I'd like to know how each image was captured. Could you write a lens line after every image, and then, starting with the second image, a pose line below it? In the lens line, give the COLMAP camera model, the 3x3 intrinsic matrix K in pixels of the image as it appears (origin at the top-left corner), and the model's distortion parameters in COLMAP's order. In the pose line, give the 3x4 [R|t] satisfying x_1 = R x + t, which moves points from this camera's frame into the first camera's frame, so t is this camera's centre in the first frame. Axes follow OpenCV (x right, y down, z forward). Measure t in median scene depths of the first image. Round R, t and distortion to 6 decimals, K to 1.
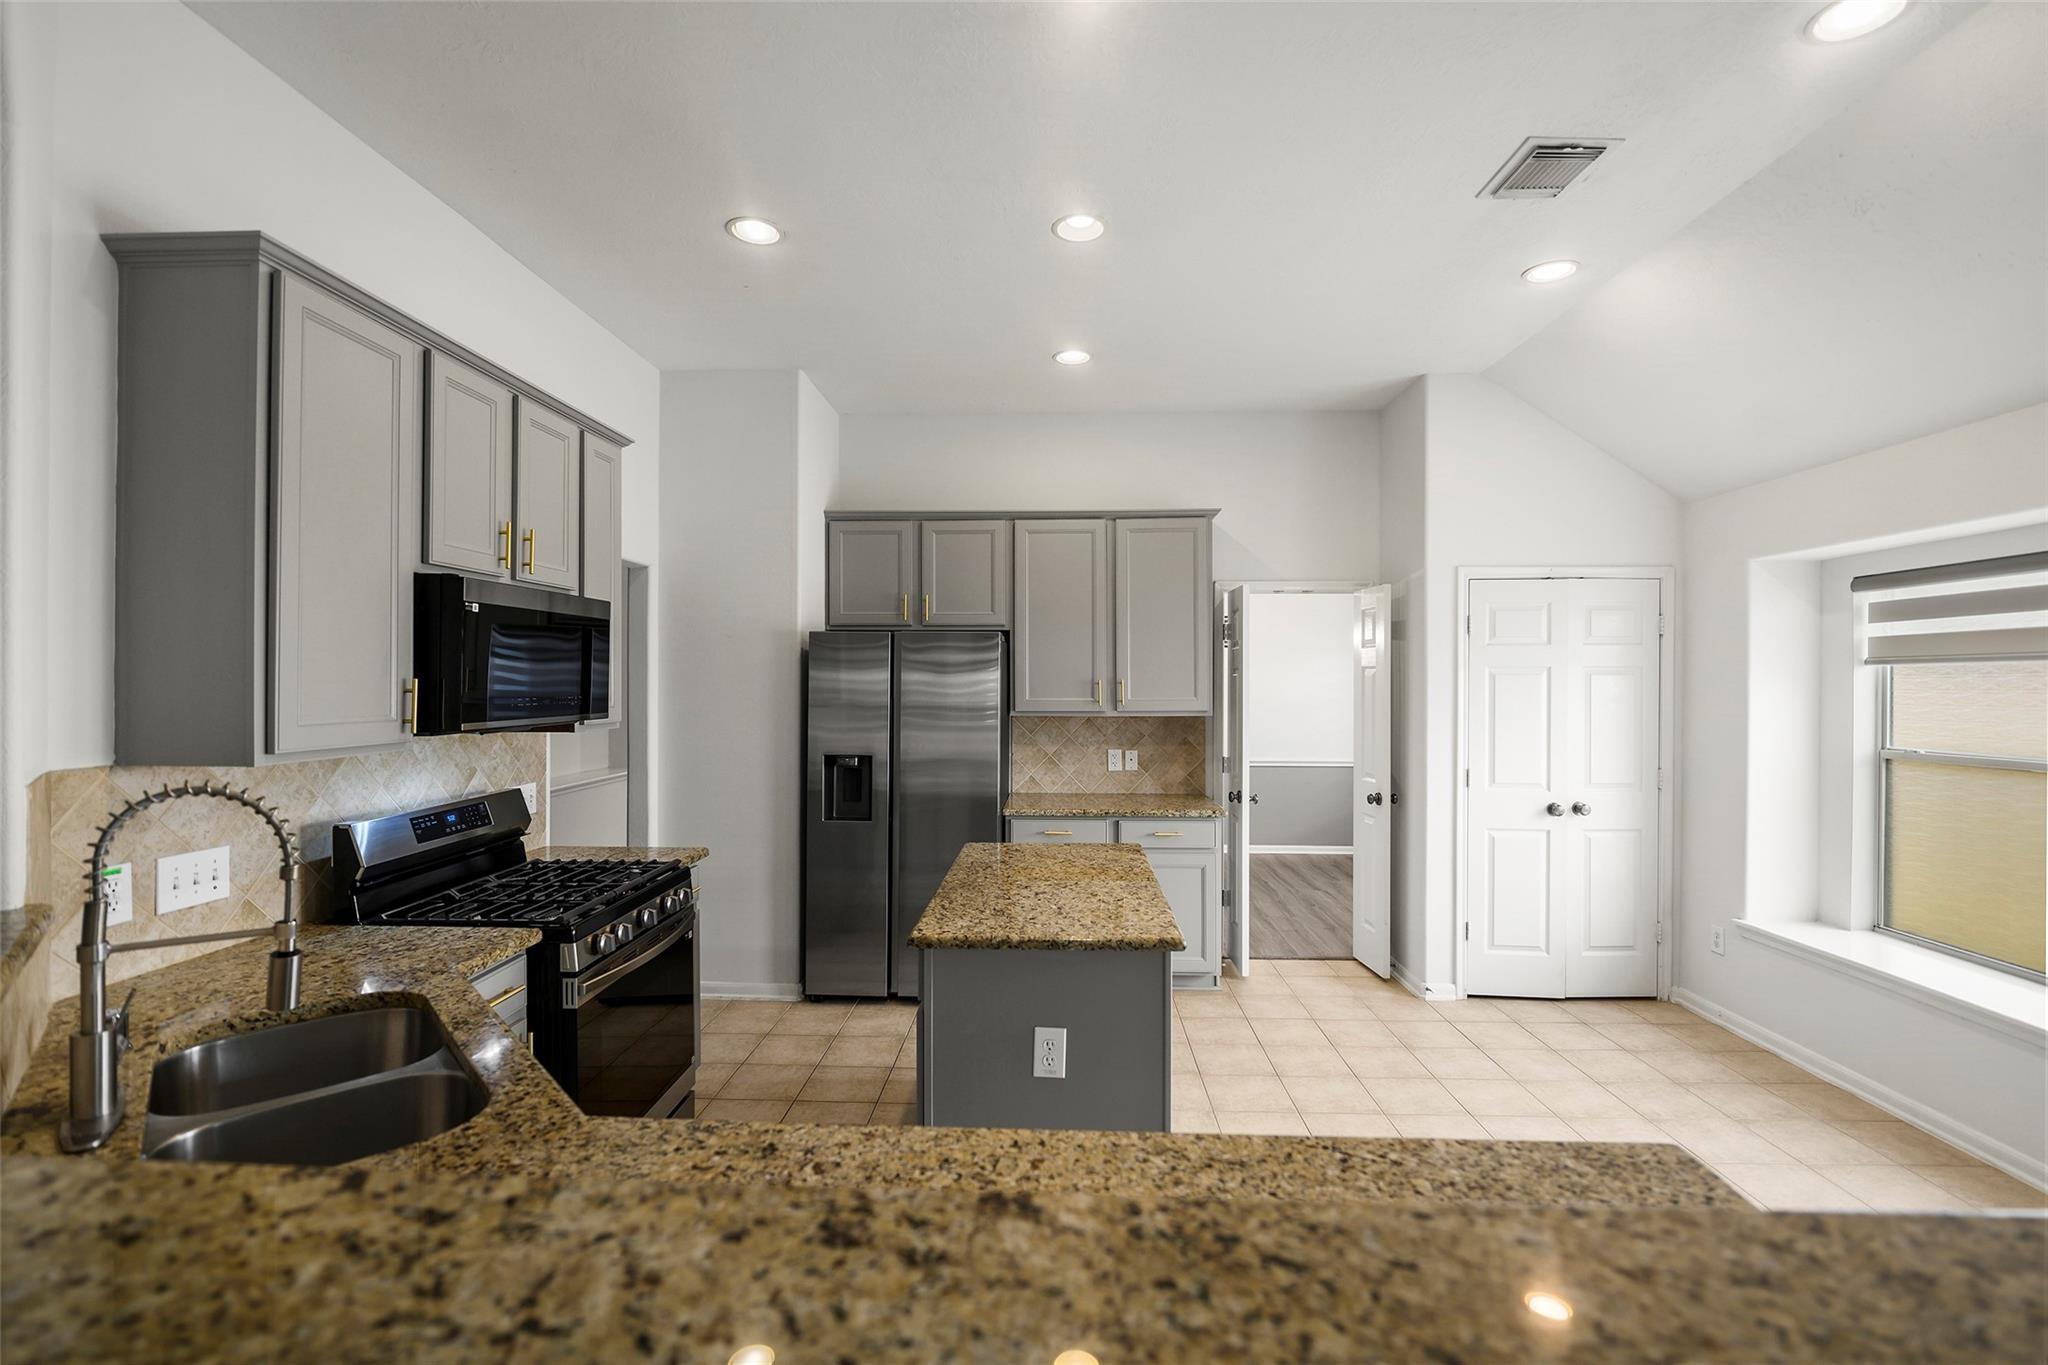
lens RADIAL K [[903.3, 0, 1019.9], [0, 903.3, 677.2], [0, 0, 1]] dist [-0.009500, -0.000040]
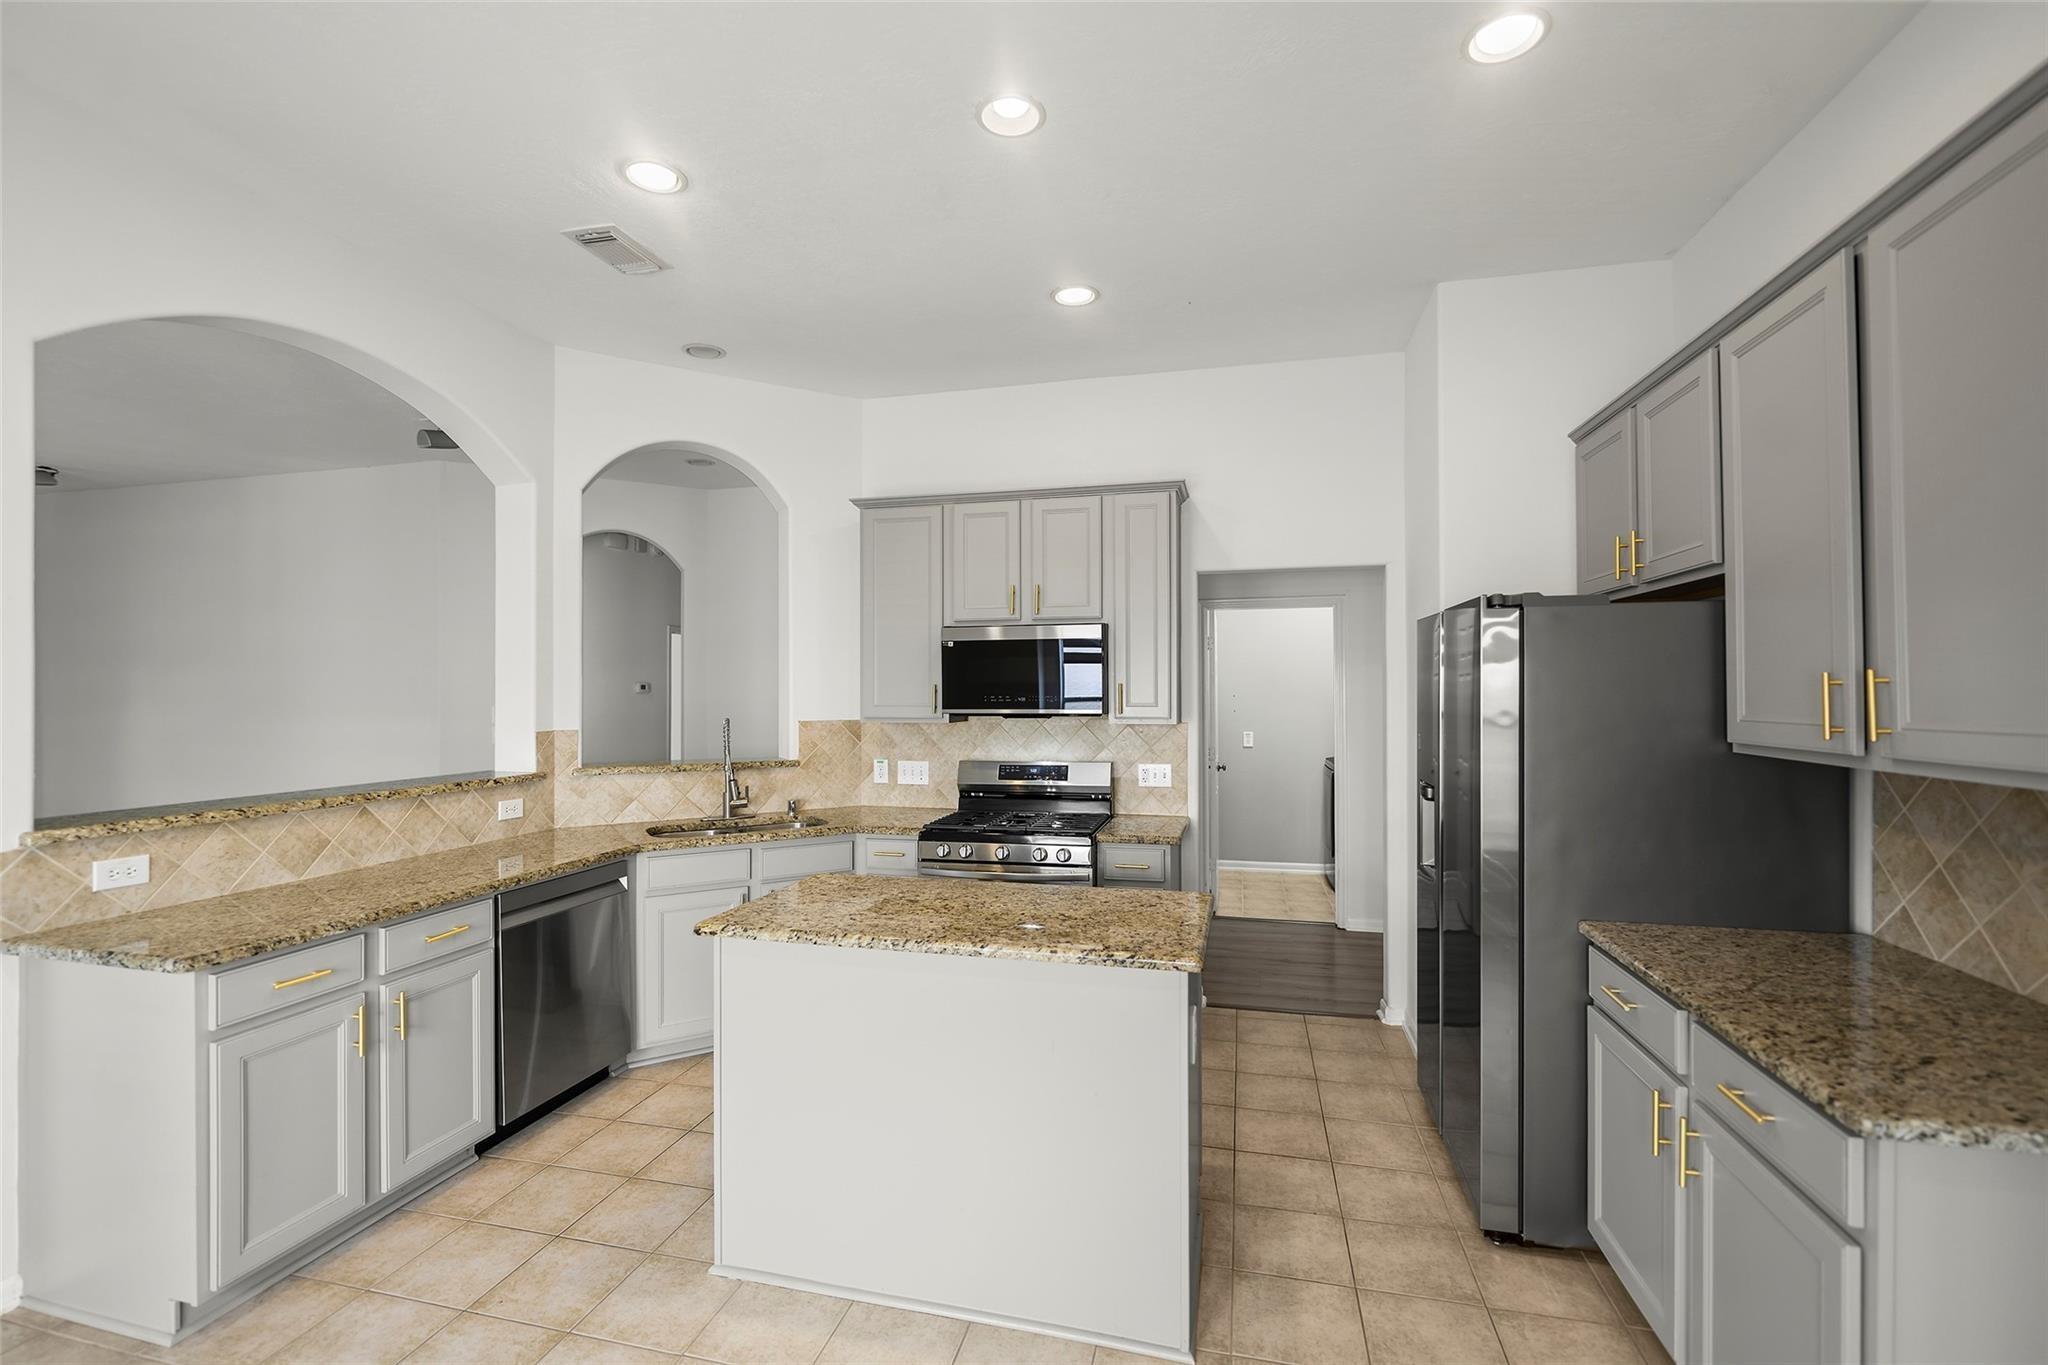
lens RADIAL K [[880.4, 0, 1024.0], [0, 880.4, 682.5], [0, 0, 1]] dist [-0.005527, -0.000199]
pose [[-0.201656, -0.008961, -0.979415, 0.669057], [0.006797, 0.999921, -0.010548, 0.011056], [0.979433, -0.008784, -0.201579, 0.945199]]
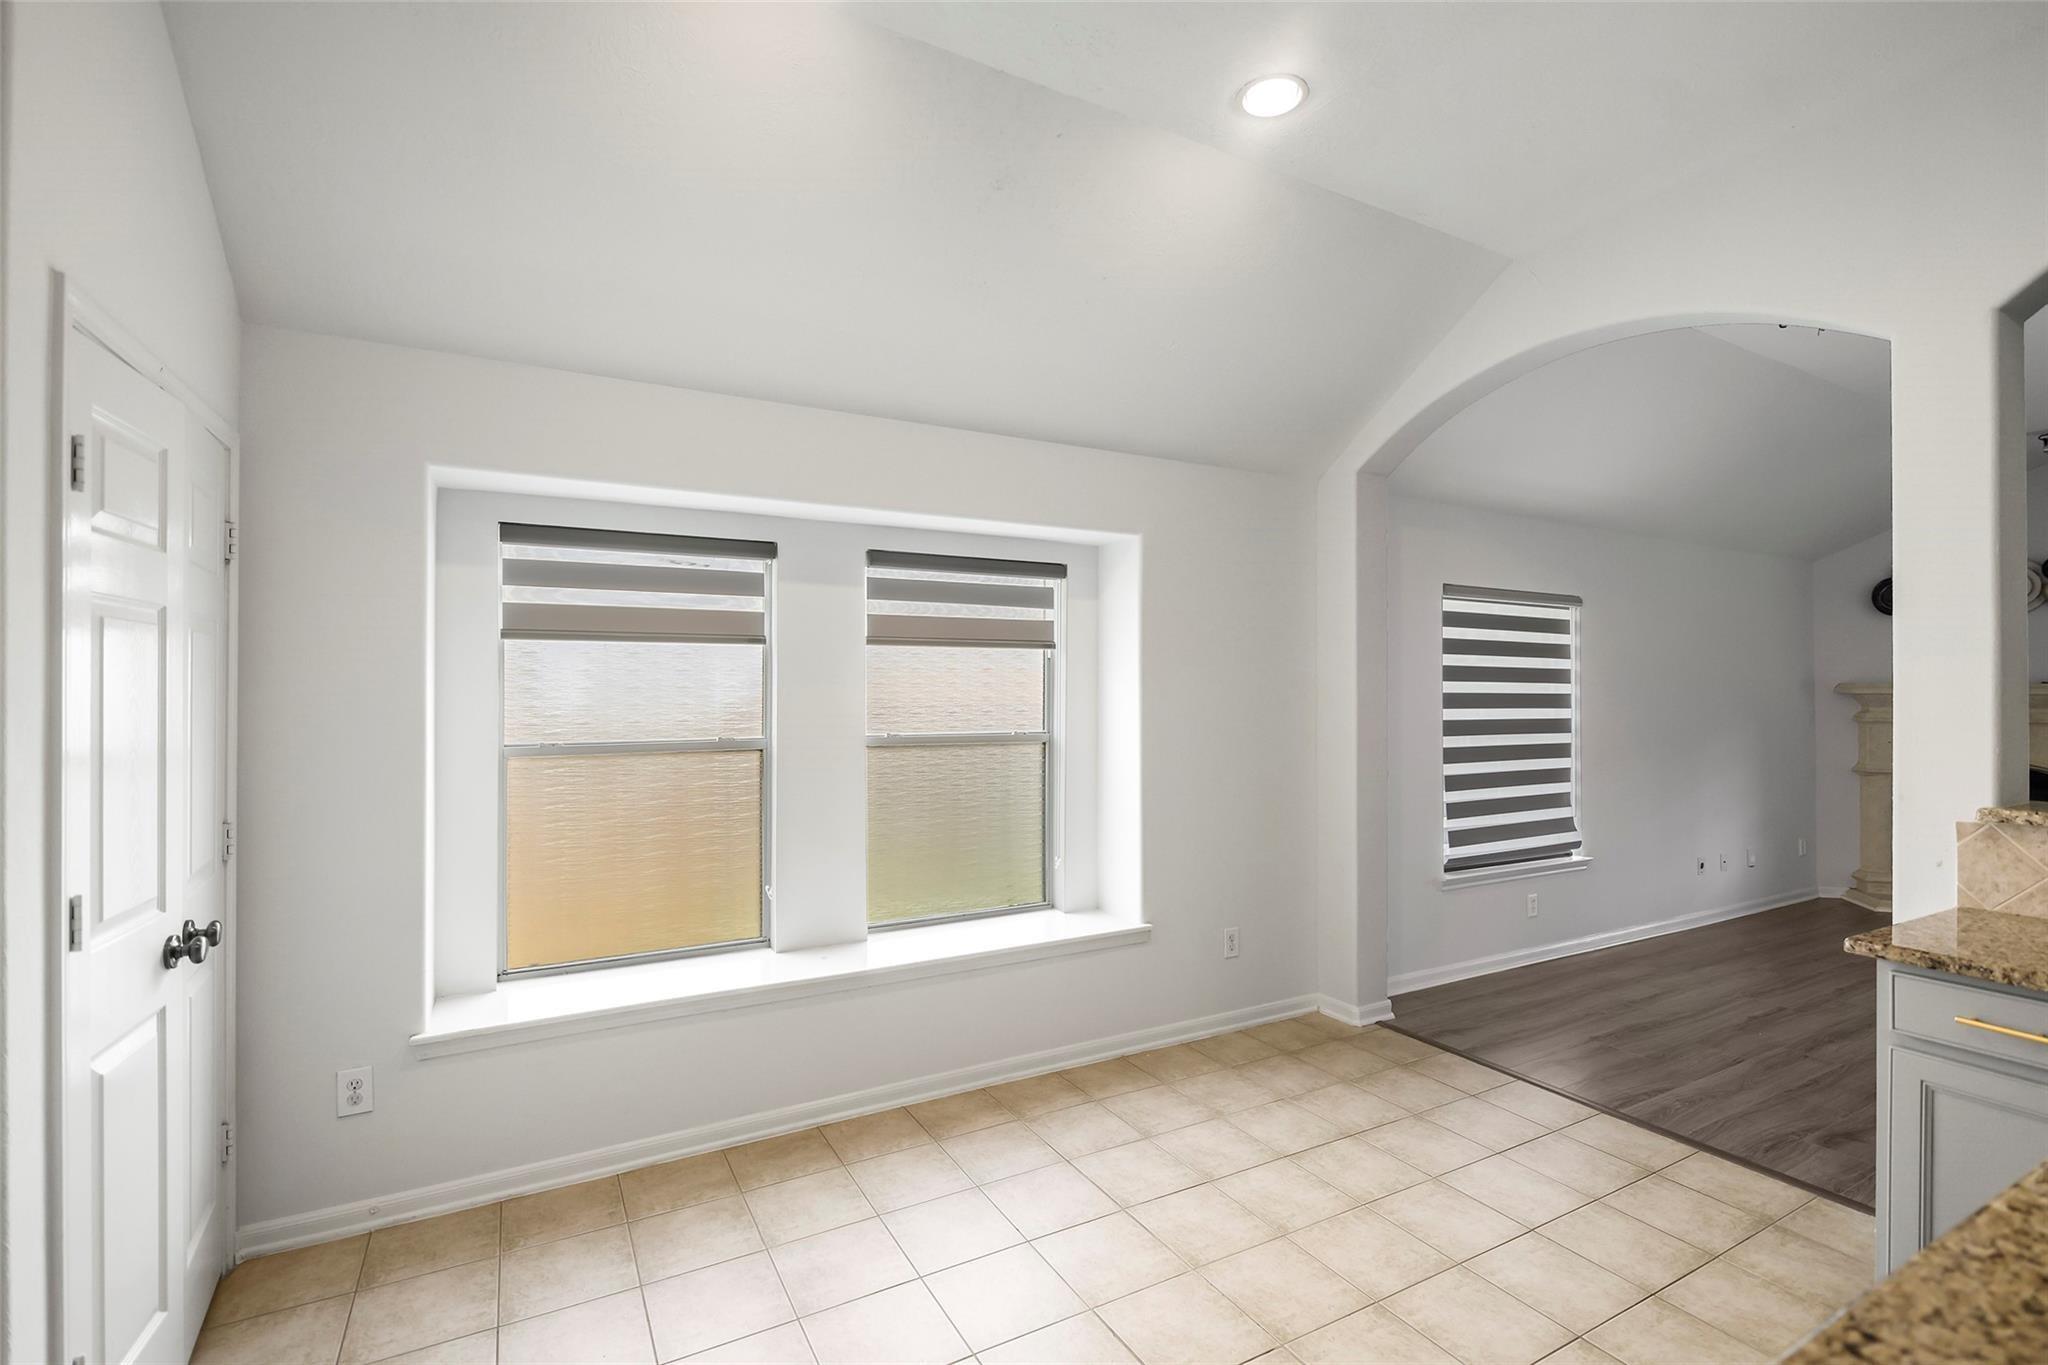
lens RADIAL K [[936.4, 0, 1024.0], [0, 936.4, 682.5], [0, 0, 1]] dist [-0.001527, 0.000044]
pose [[-0.526321, 0.009575, 0.850232, 0.024118], [-0.001812, 0.999922, -0.012382, 0.033635], [-0.850284, -0.008058, -0.526262, 1.047137]]
